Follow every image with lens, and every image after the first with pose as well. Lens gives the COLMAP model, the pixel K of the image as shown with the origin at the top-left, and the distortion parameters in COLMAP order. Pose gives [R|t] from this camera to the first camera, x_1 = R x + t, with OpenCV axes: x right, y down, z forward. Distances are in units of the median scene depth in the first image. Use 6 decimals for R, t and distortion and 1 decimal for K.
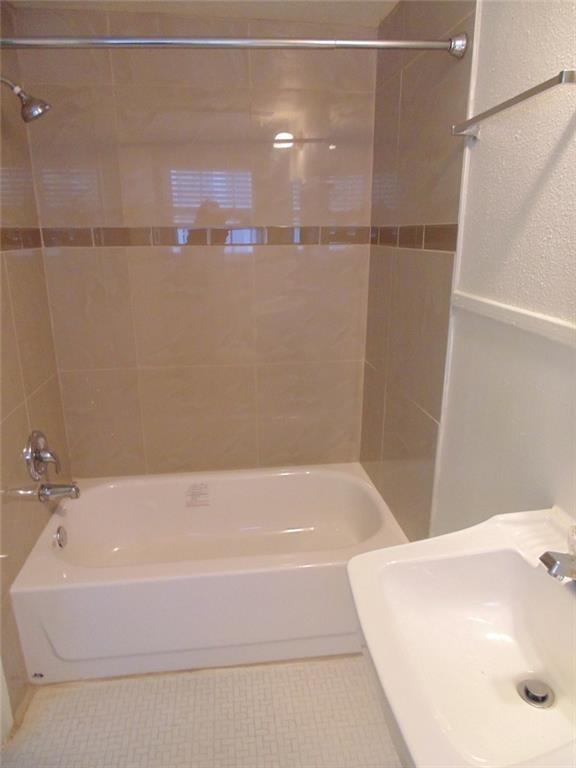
lens RADIAL K [[514.0, 0, 285.8], [0, 514.0, 384.3], [0, 0, 1]] dist [-0.005630, -0.000528]
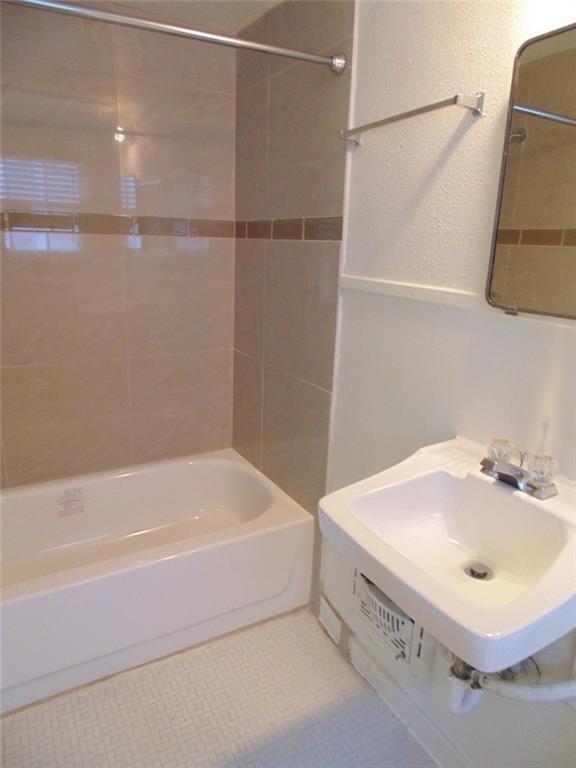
lens RADIAL K [[514.0, 0, 285.8], [0, 514.0, 384.3], [0, 0, 1]] dist [-0.005630, -0.000528]
pose [[0.924143, -0.072744, 0.375056, -0.226440], [0.077911, 0.996959, 0.001391, 0.049725], [-0.374017, 0.027935, 0.927001, -0.017128]]
